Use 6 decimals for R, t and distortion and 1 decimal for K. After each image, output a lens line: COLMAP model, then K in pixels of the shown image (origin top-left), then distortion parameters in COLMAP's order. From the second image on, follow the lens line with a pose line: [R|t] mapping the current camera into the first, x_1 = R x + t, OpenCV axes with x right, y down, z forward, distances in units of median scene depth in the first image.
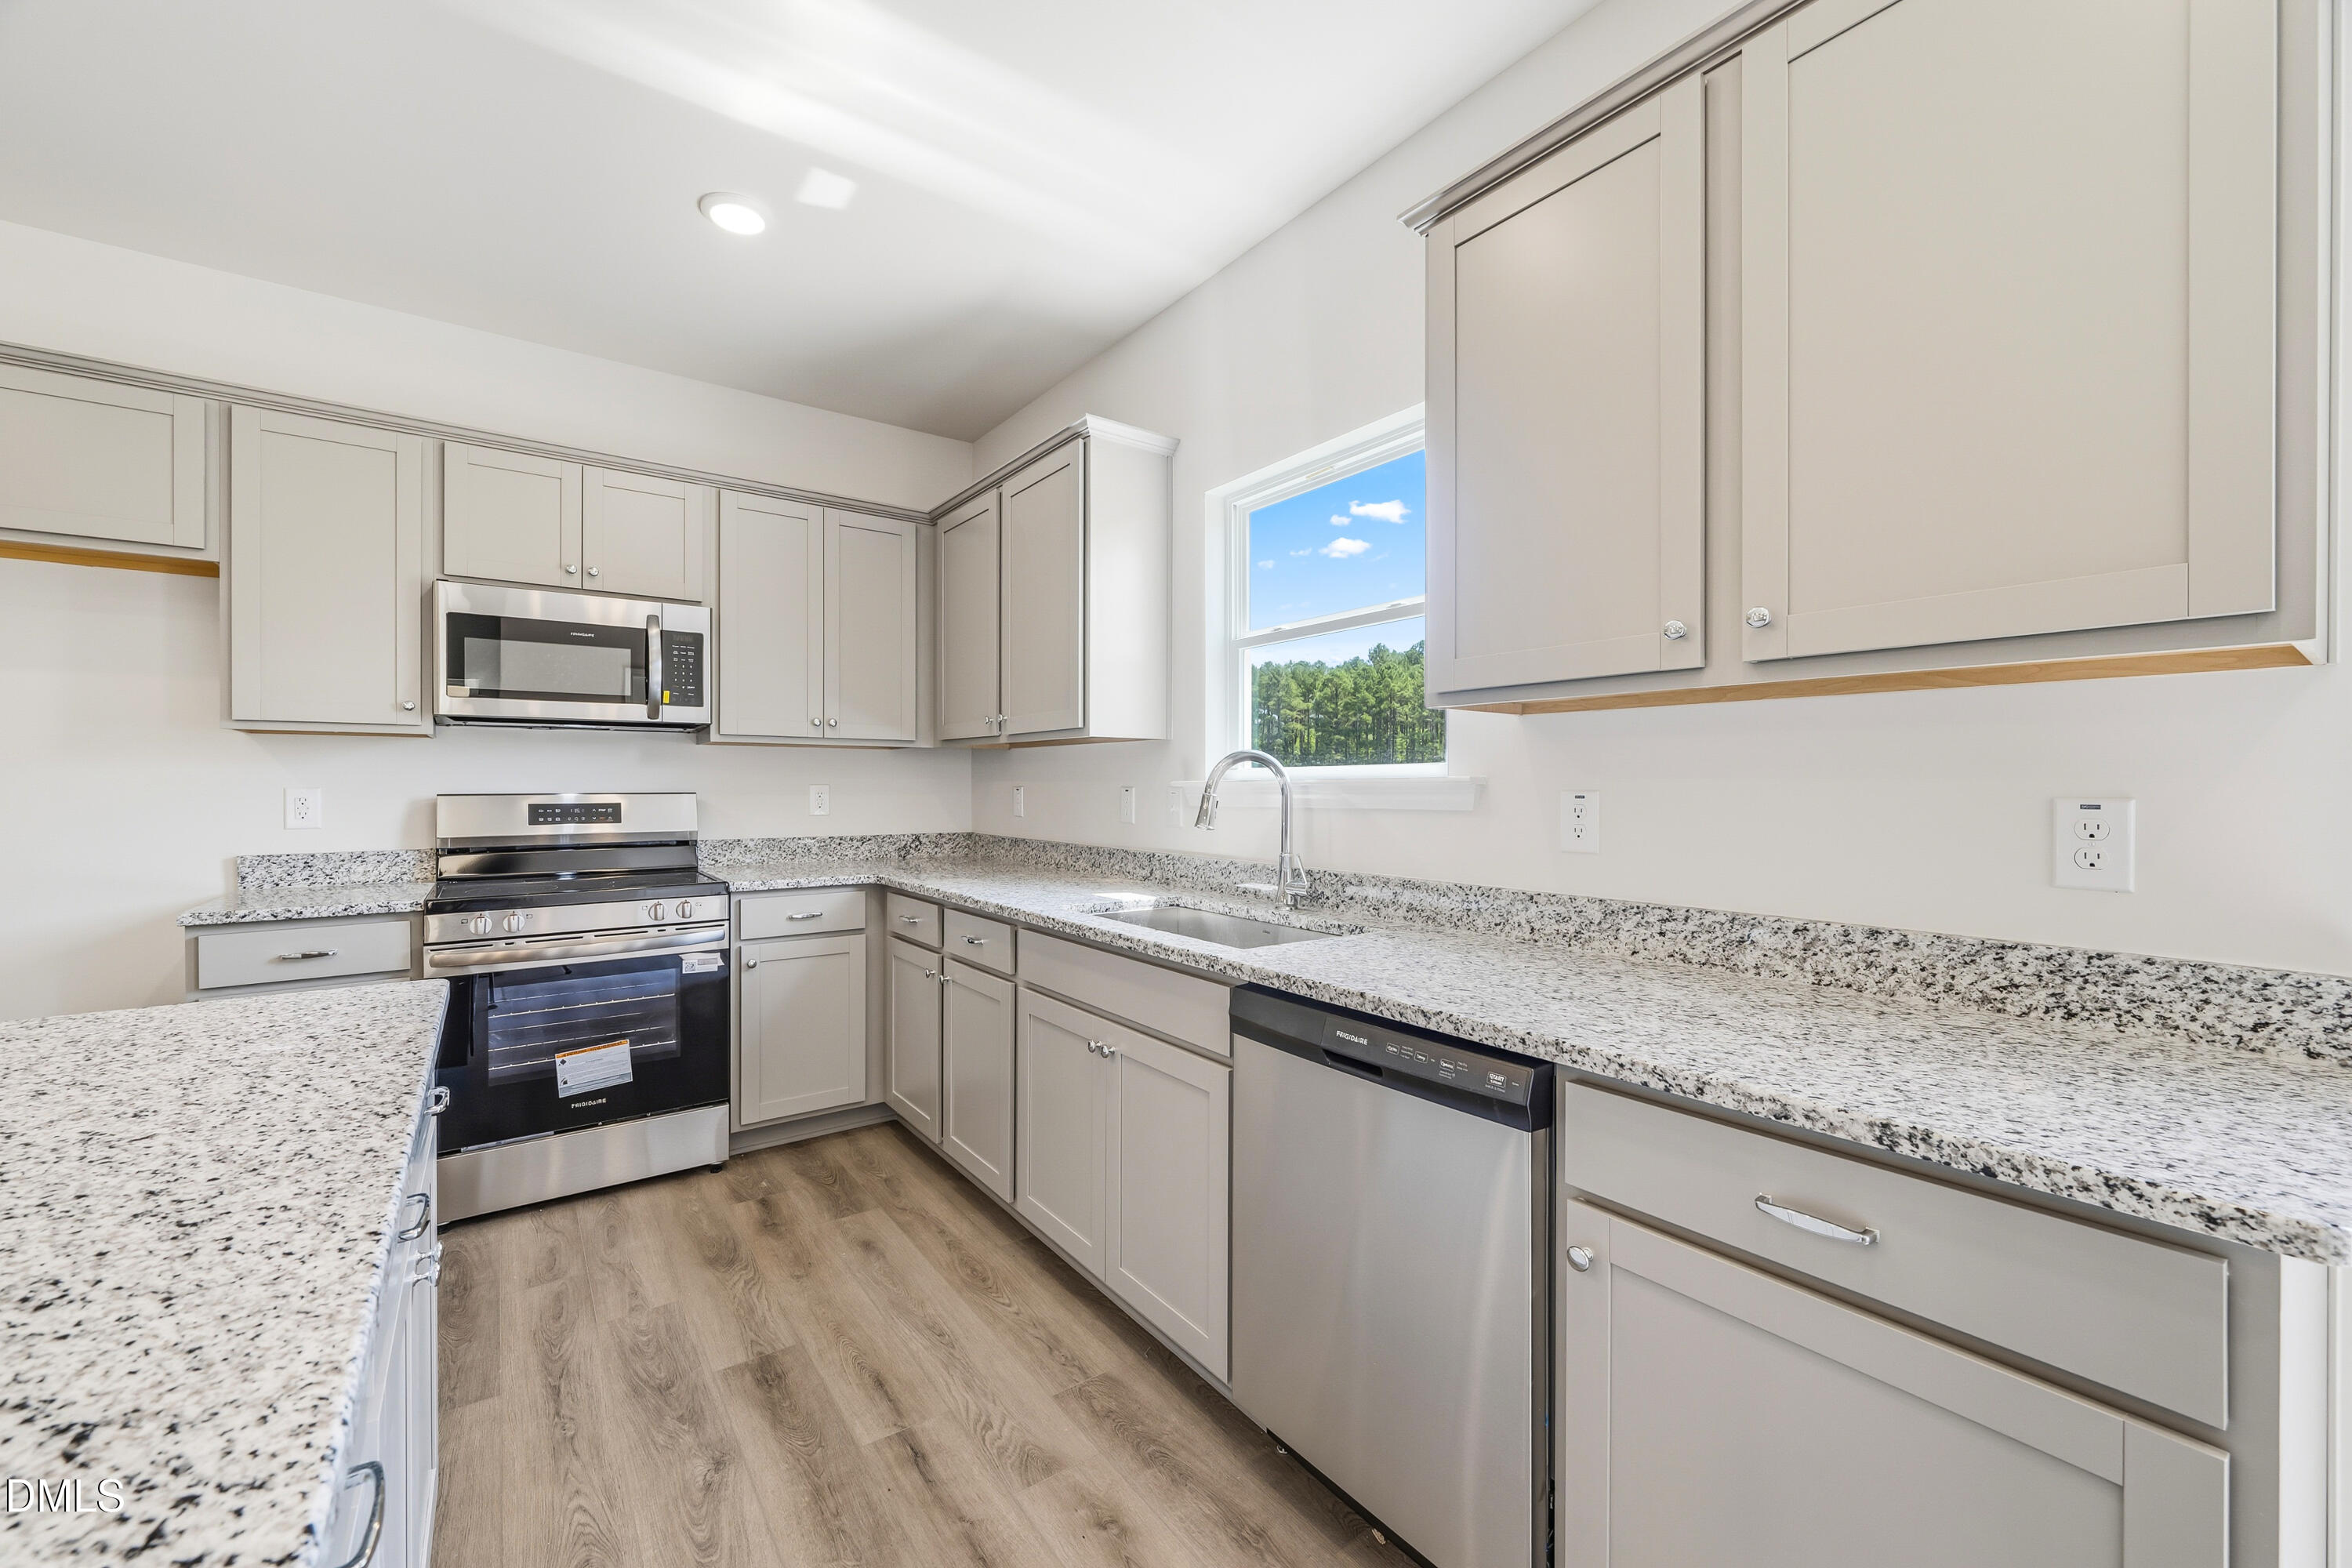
lens RADIAL K [[925.5, 0, 1170.7], [0, 925.5, 786.2], [0, 0, 1]] dist [-0.000803, -0.000081]
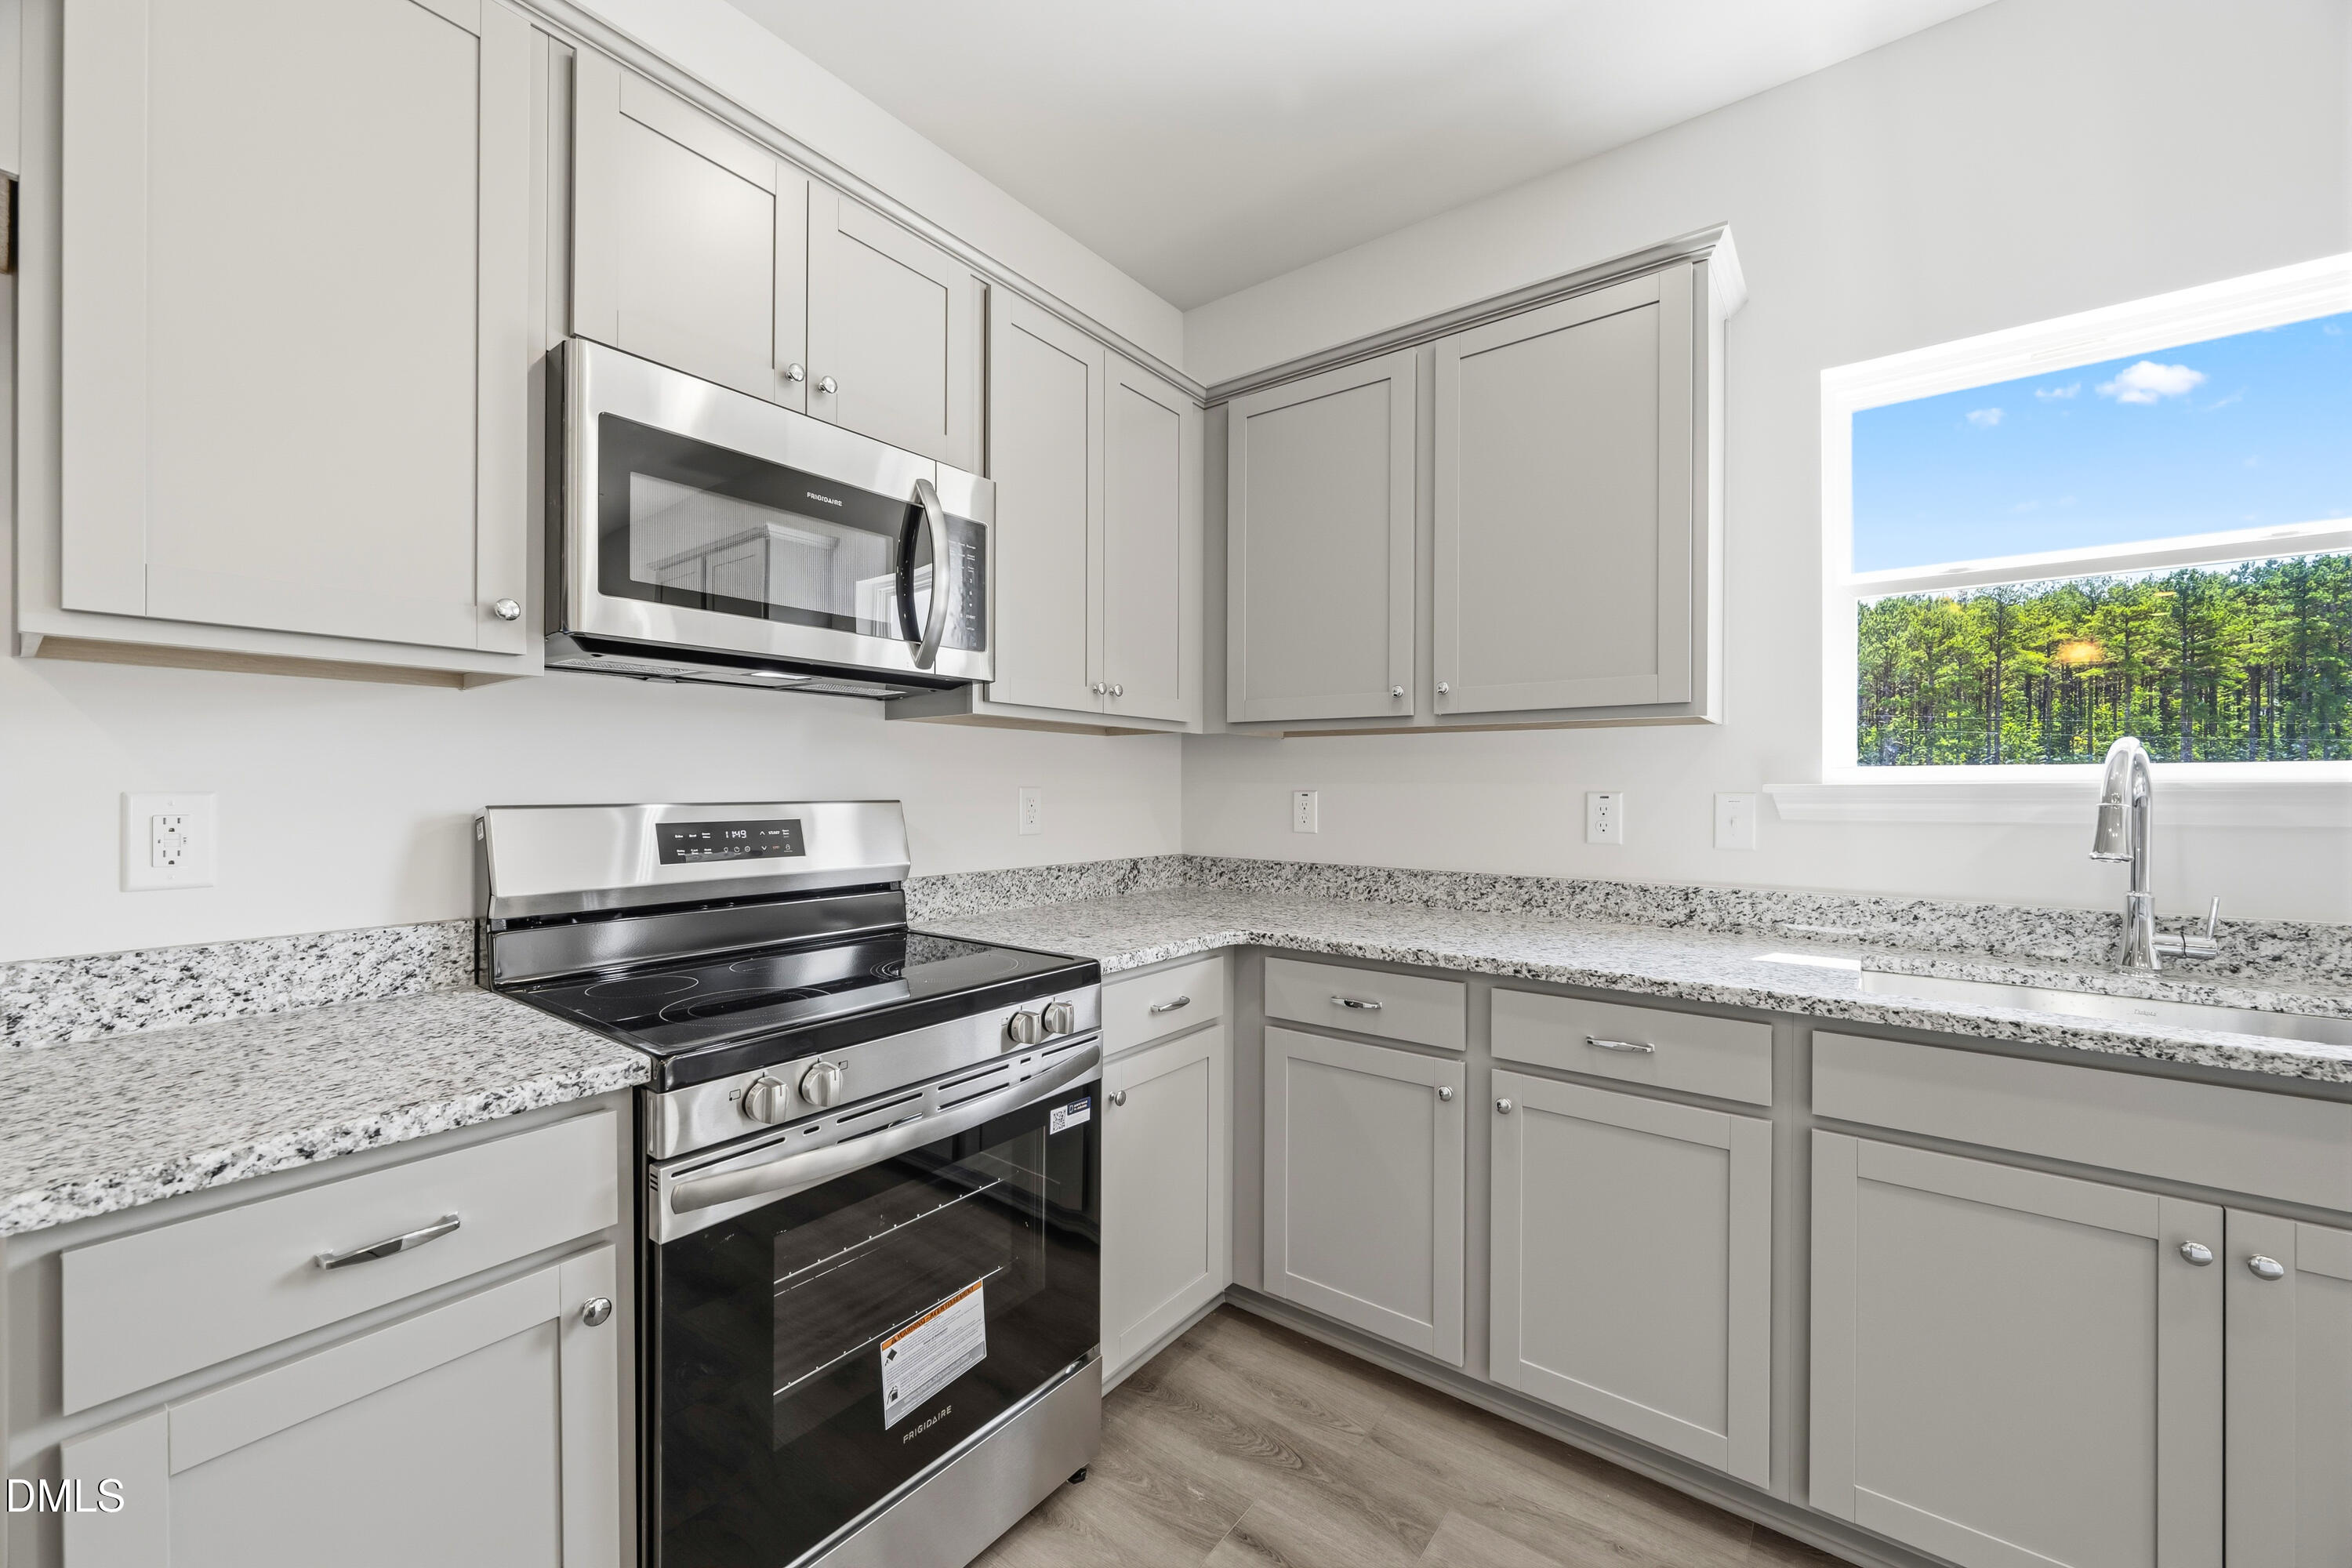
lens RADIAL K [[918.0, 0, 1170.5], [0, 918.0, 786.6], [0, 0, 1]] dist [-0.000941, -0.000053]
pose [[0.959537, 0.003247, 0.281563, -0.631453], [-0.002788, 0.999994, -0.002030, -0.001240], [-0.281568, 0.001162, 0.959541, 0.476991]]
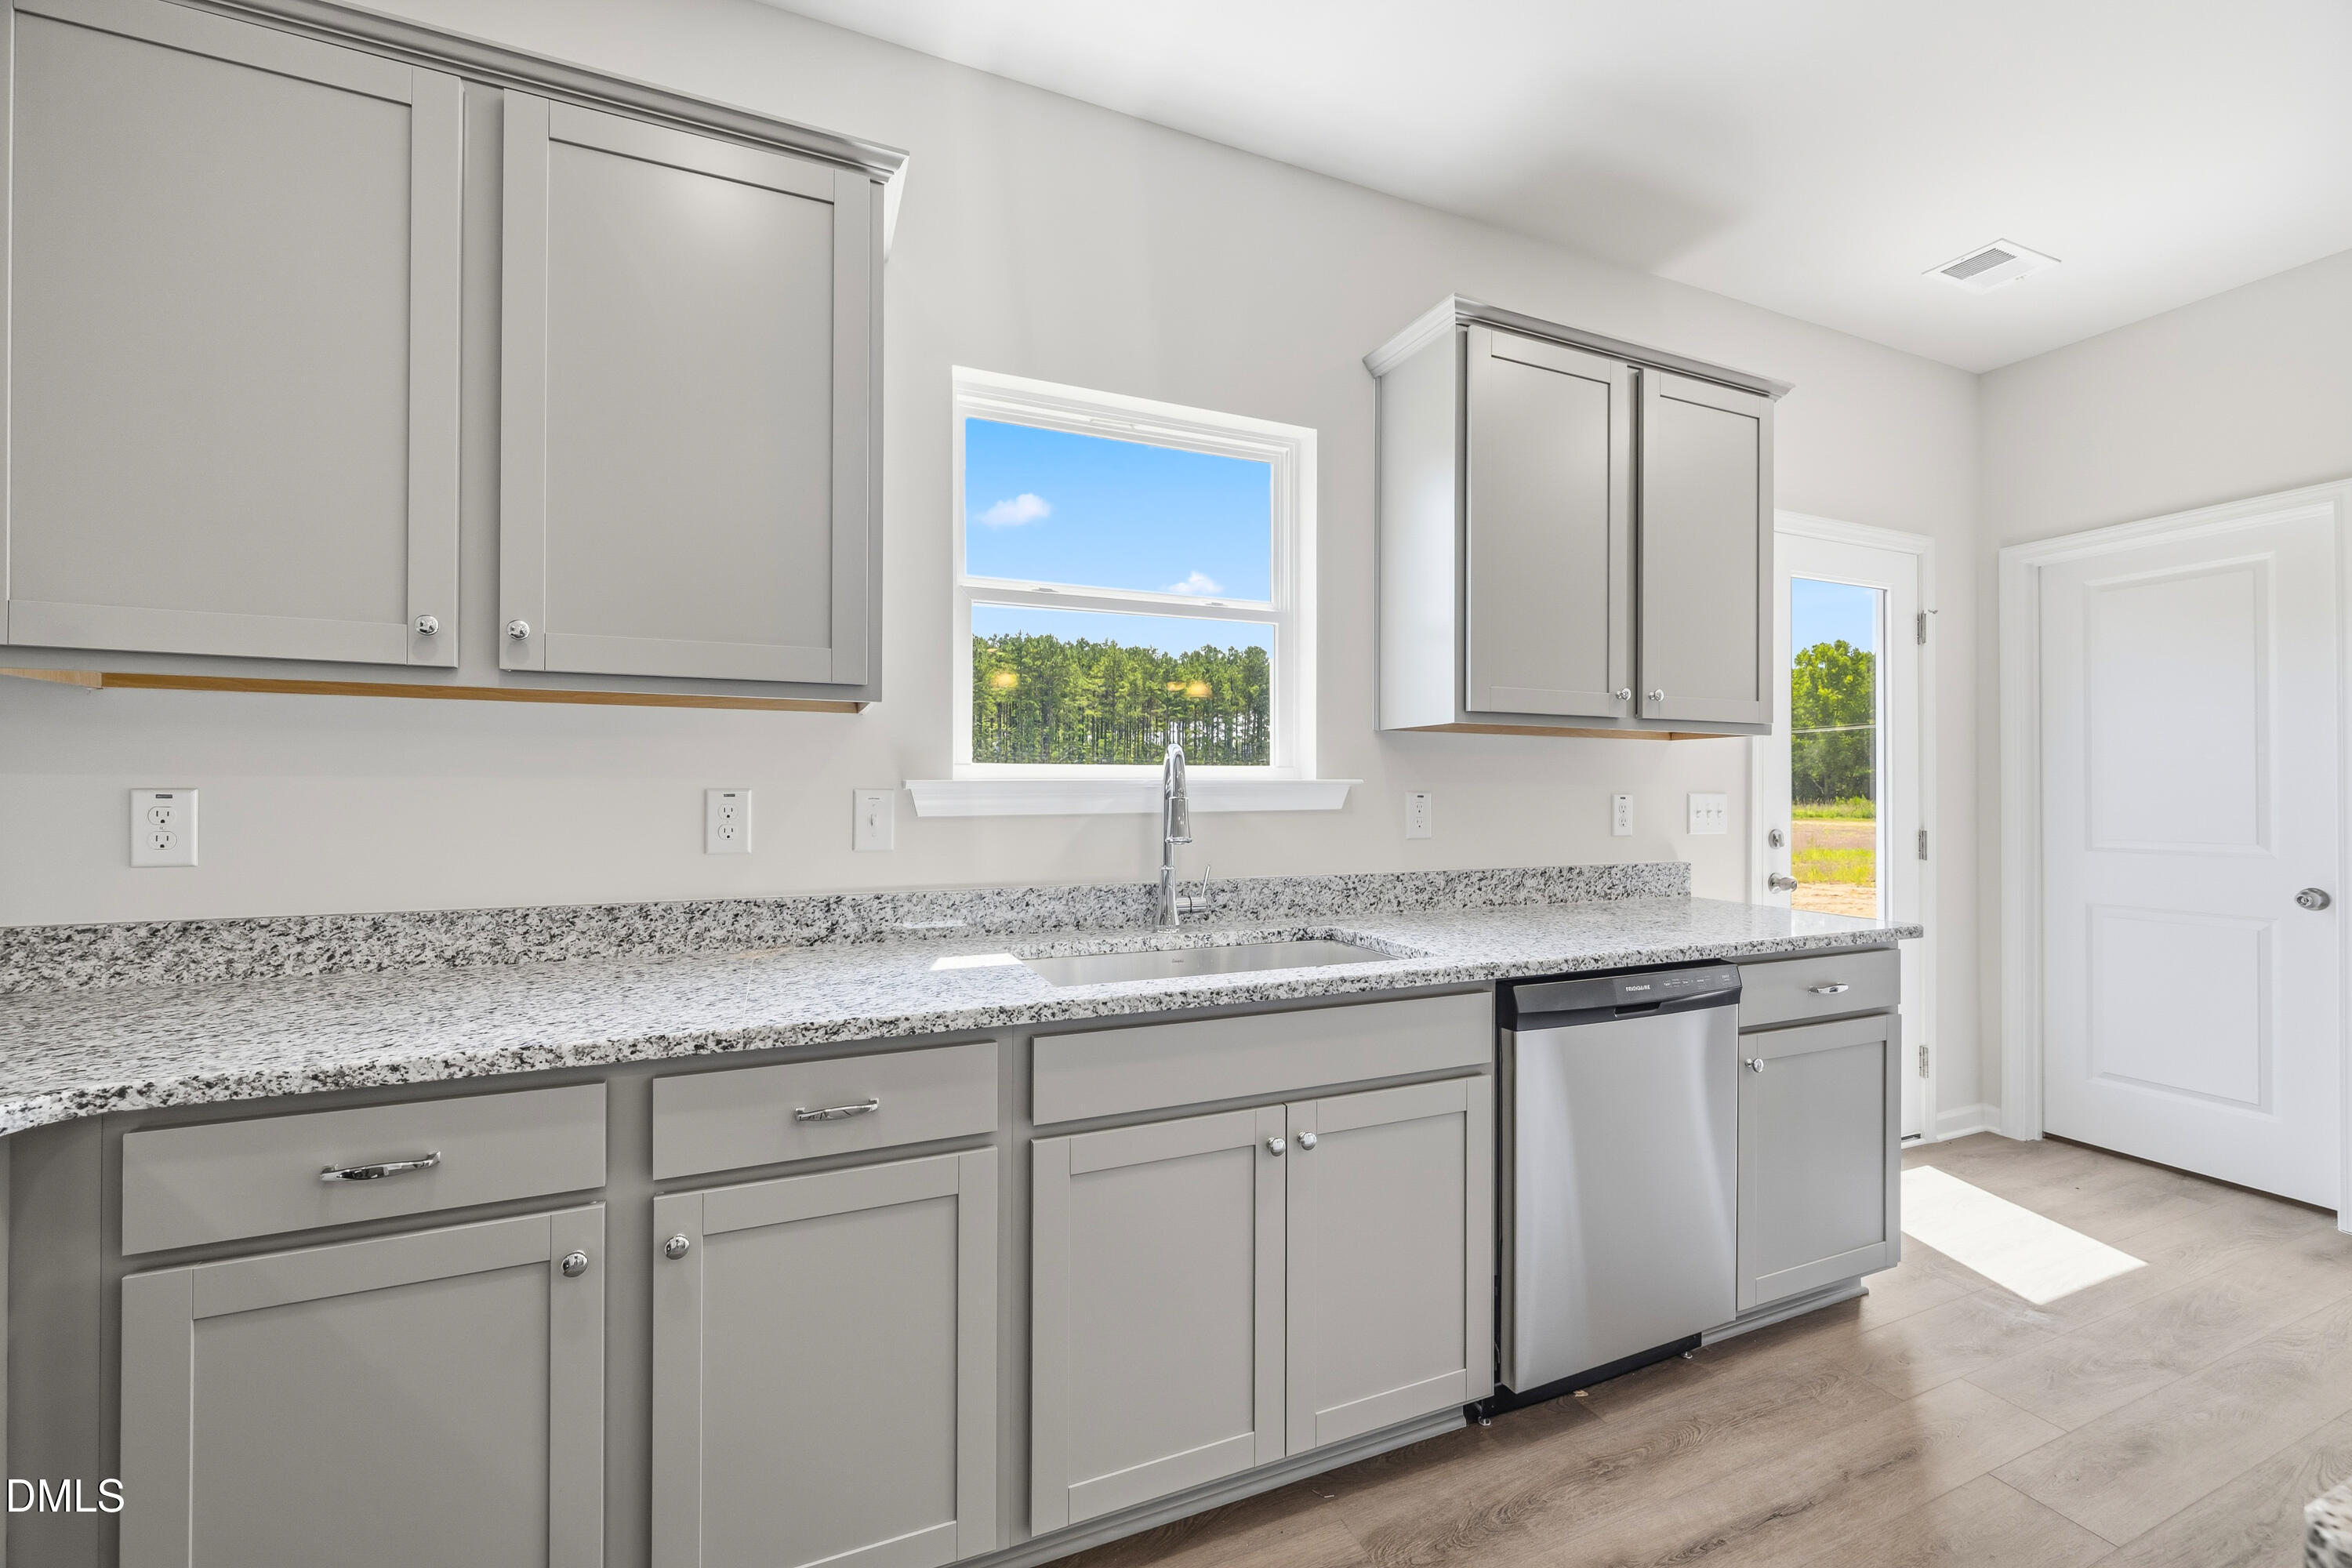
lens RADIAL K [[929.2, 0, 1171.0], [0, 929.2, 786.4], [0, 0, 1]] dist [0.000280, 0.000098]
pose [[0.228099, 0.000657, 0.973638, -0.608459], [-0.001440, 0.999999, -0.000338, -0.001186], [-0.973637, -0.001325, 0.228099, 0.683830]]
